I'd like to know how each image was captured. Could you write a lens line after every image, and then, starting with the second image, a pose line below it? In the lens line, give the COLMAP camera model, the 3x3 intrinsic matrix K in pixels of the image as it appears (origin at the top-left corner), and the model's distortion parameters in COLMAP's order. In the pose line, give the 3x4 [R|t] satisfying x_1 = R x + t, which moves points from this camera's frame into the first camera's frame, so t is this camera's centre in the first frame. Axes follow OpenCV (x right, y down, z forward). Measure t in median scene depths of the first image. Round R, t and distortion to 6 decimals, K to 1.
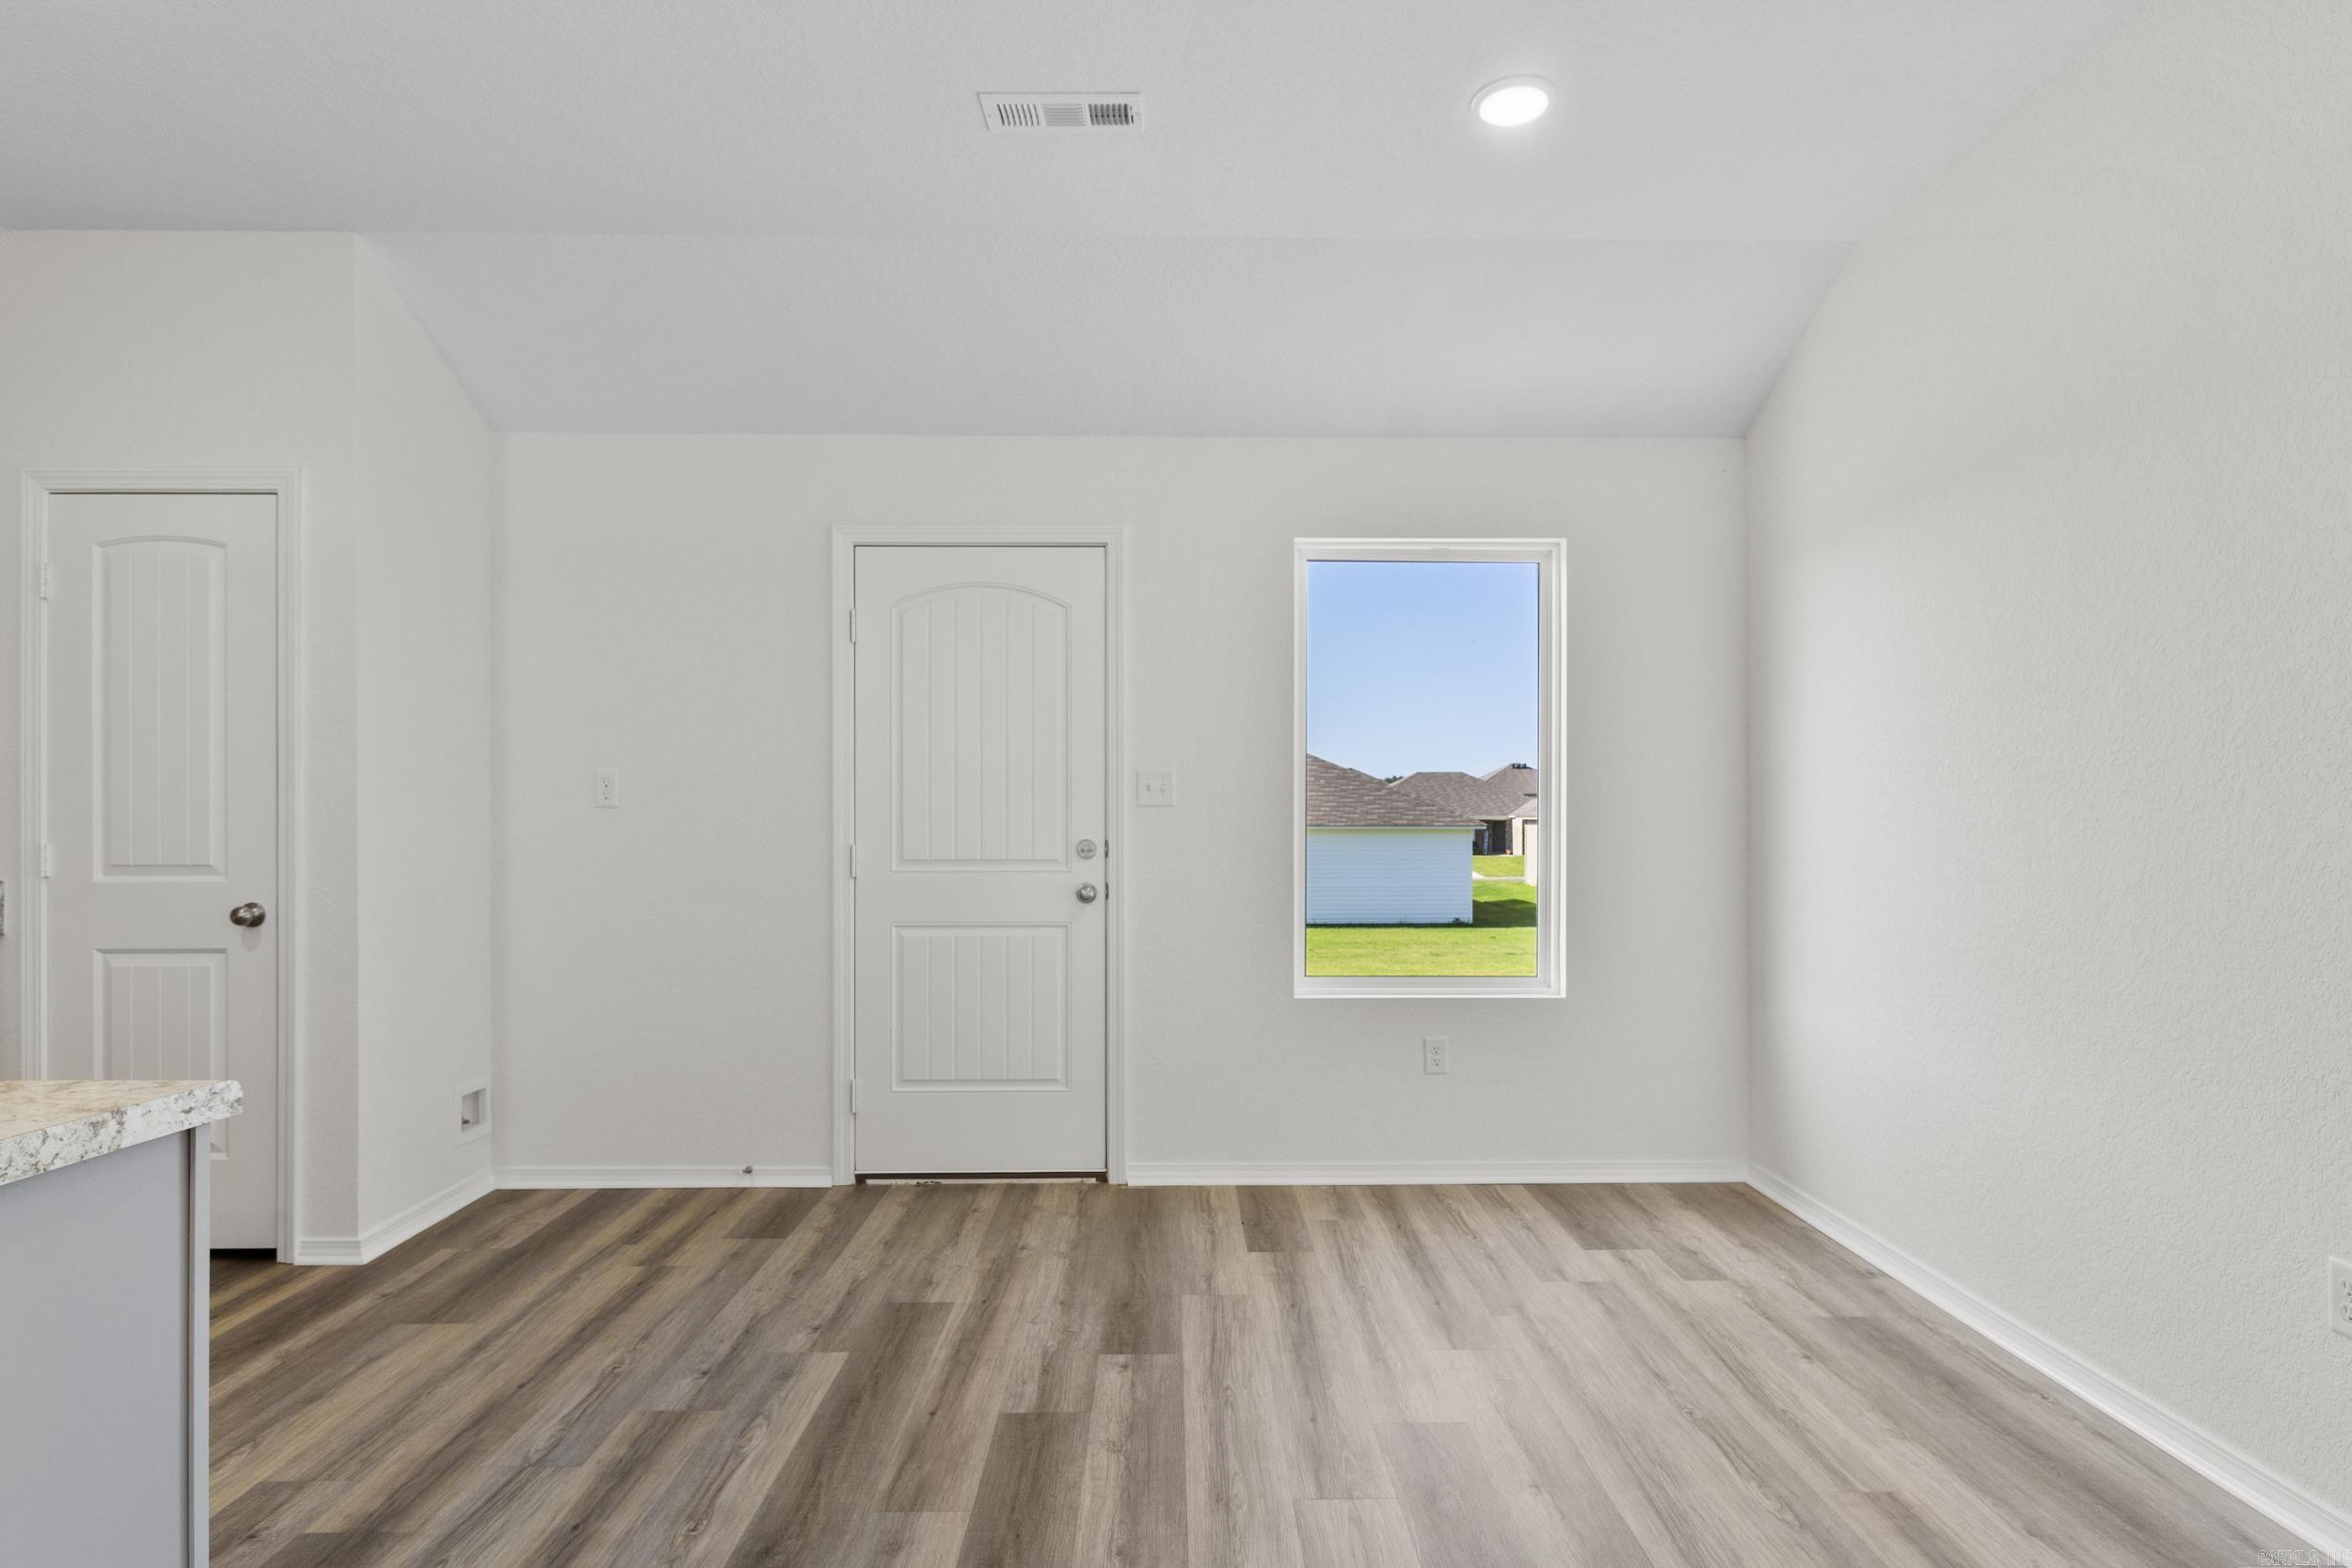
lens RADIAL K [[1233.7, 0, 1186.1], [0, 1233.7, 815.9], [0, 0, 1]] dist [-0.003166, -0.000288]
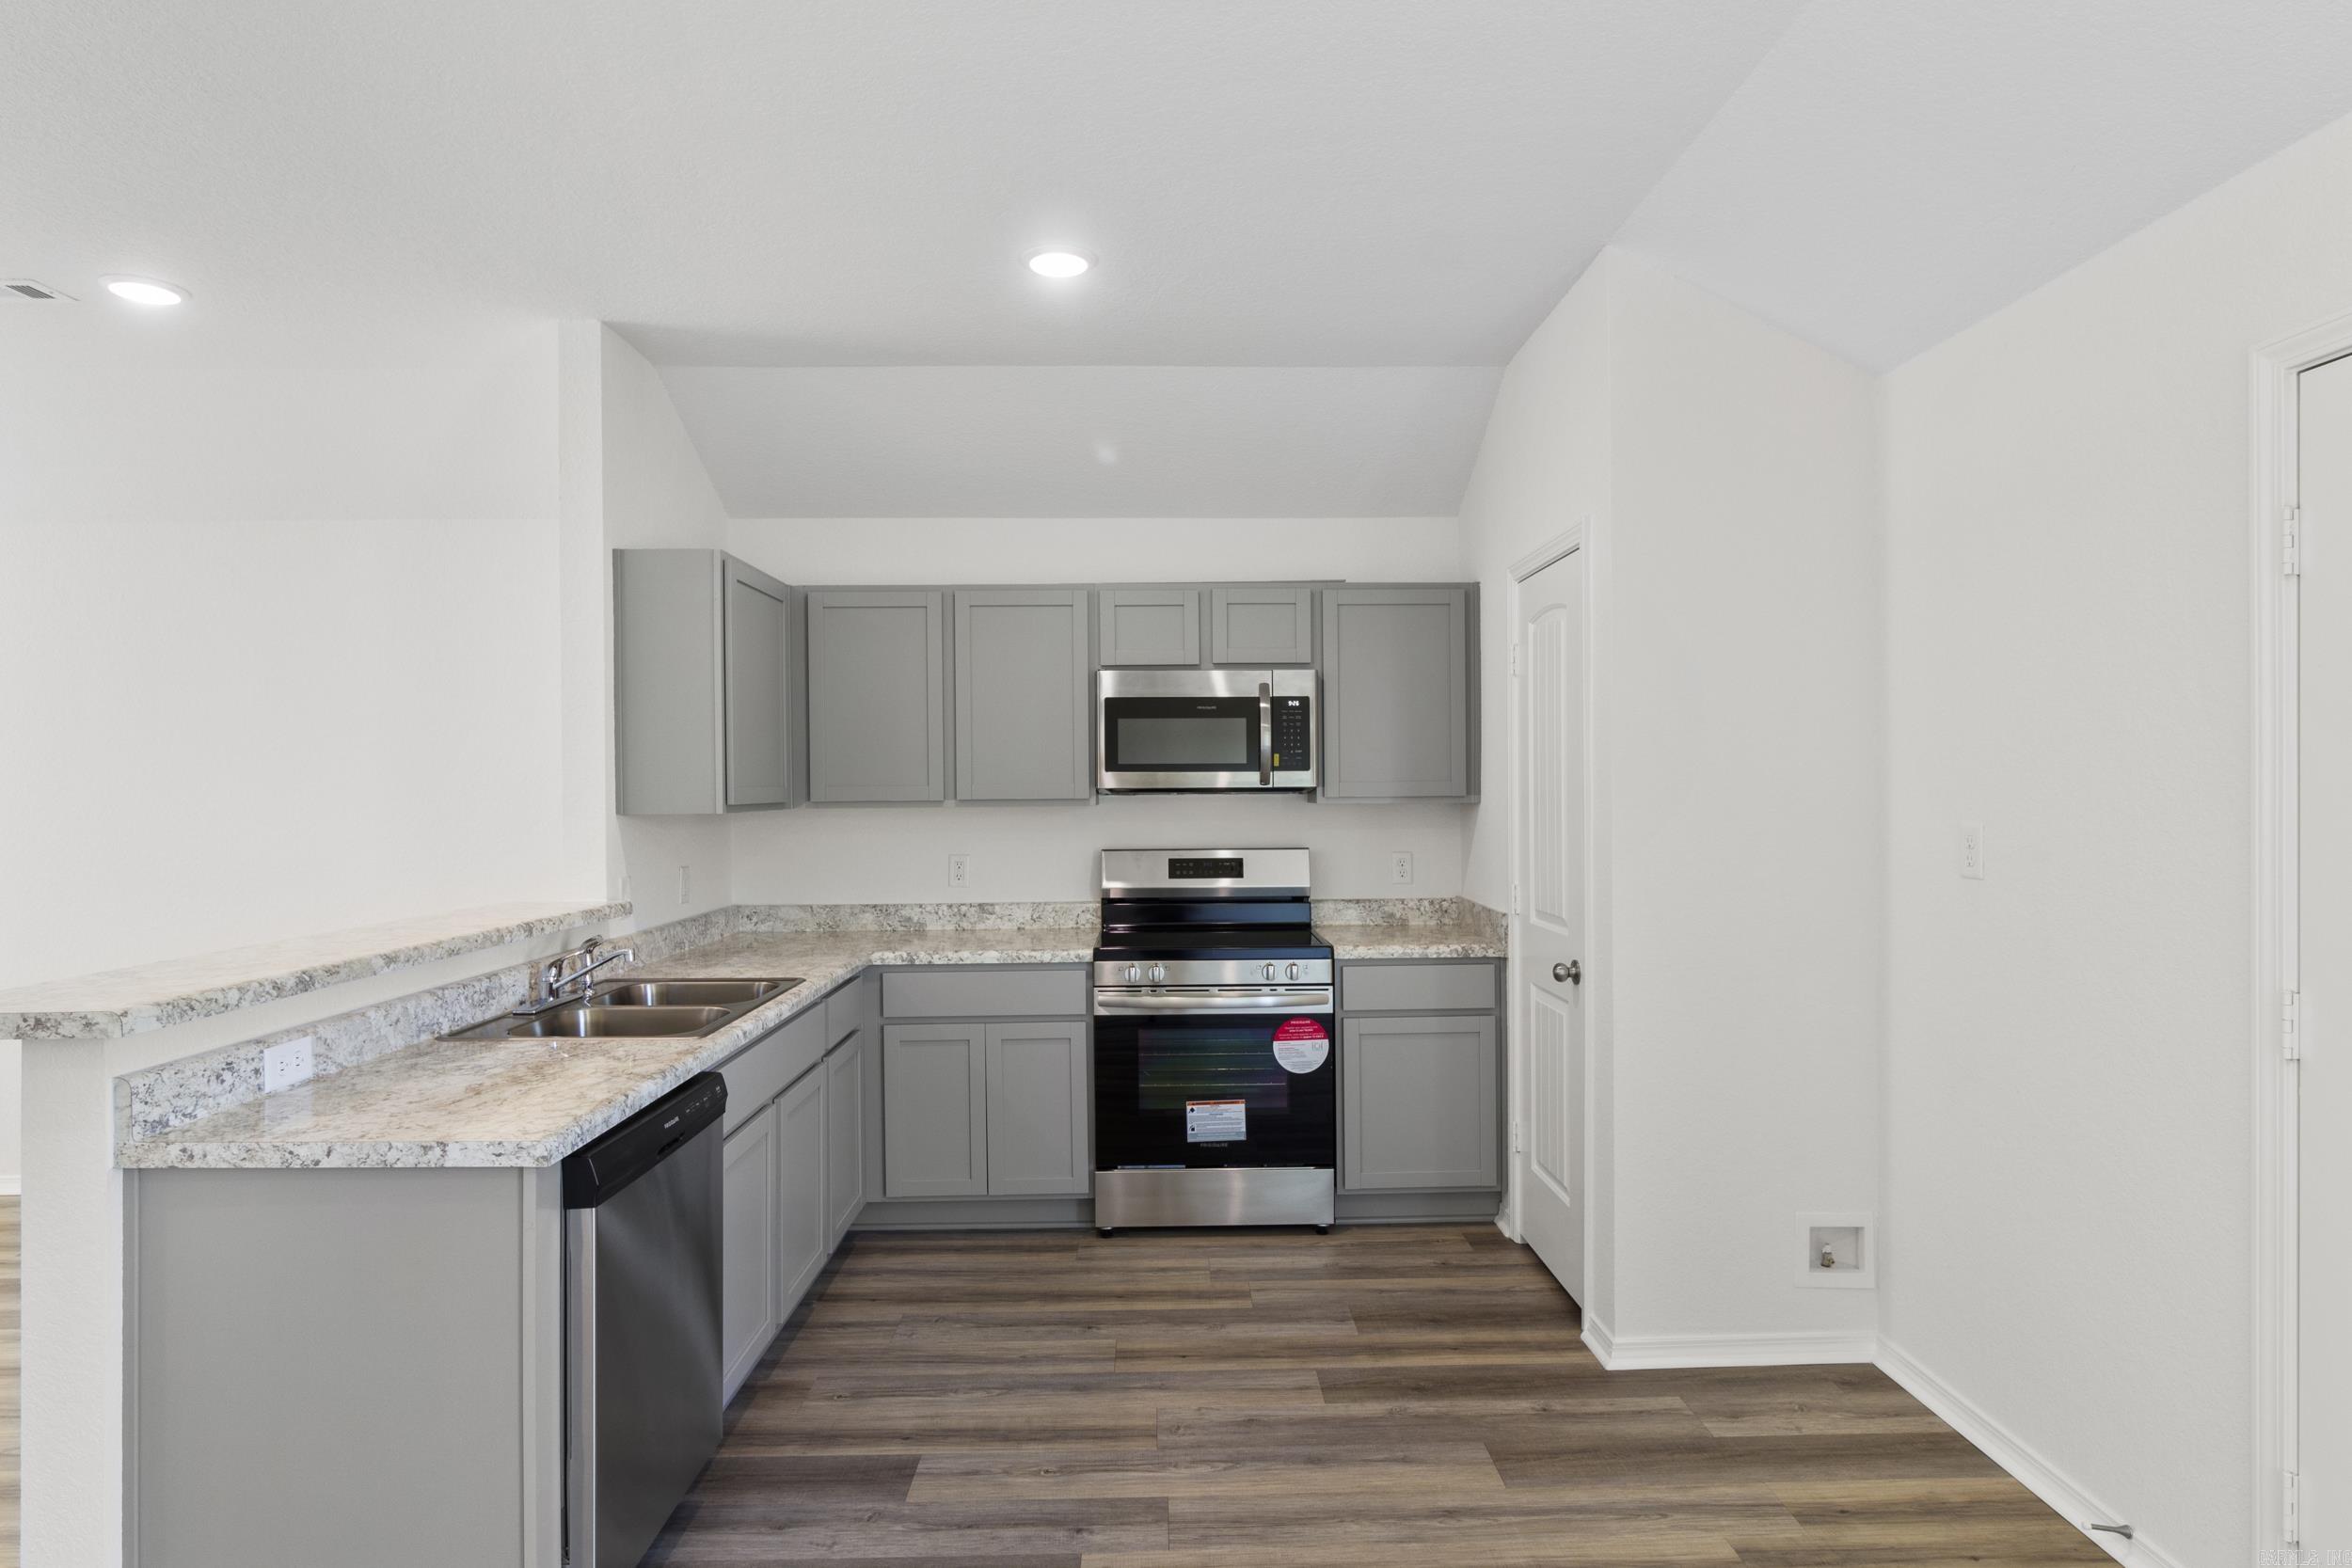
lens RADIAL K [[1284.3, 0, 1199.8], [0, 1284.3, 791.2], [0, 0, 1]] dist [0.003850, -0.000885]
pose [[0.013774, 0.005815, -0.999888, 0.274694], [0.008903, 0.999943, 0.005938, -0.073649], [0.999865, -0.008984, 0.013721, 0.659914]]
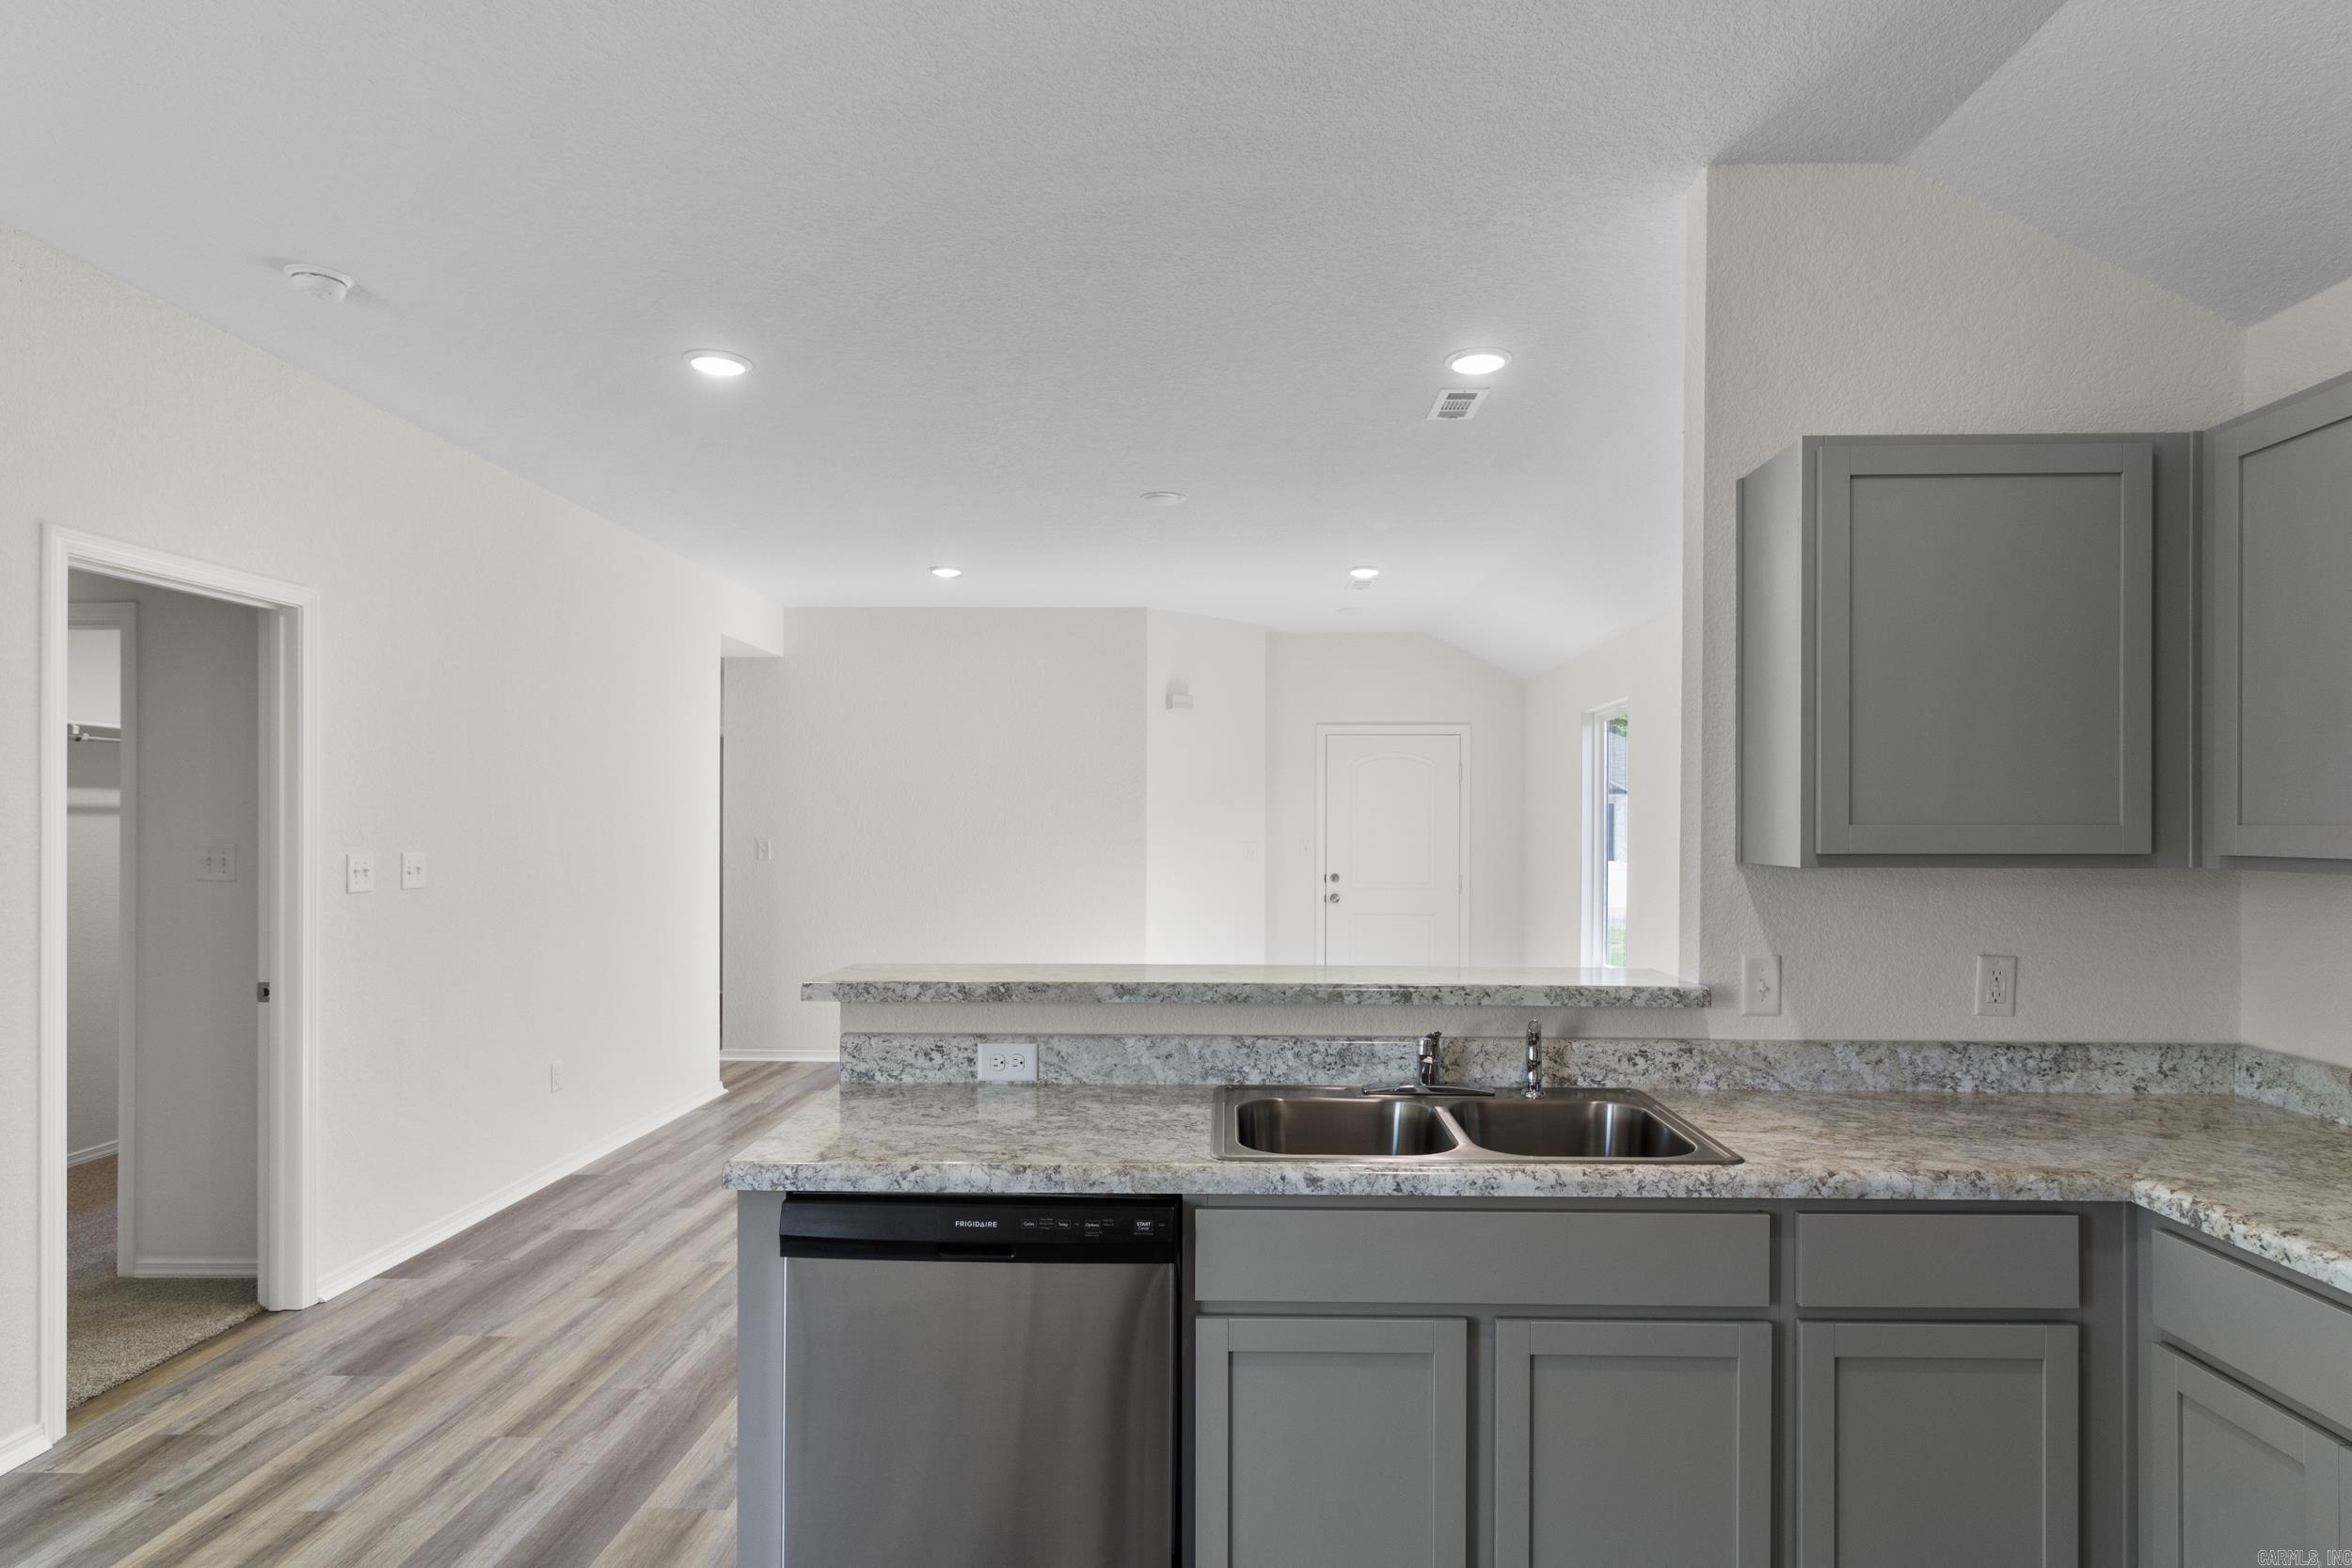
lens RADIAL K [[1317.9, 0, 1183.1], [0, 1317.9, 820.7], [0, 0, 1]] dist [0.000562, 0.001779]
pose [[-0.998836, -0.000597, 0.048221, -0.529492], [-0.000753, 0.999995, -0.003216, -0.073877], [-0.048219, -0.003248, -0.998831, 0.969415]]
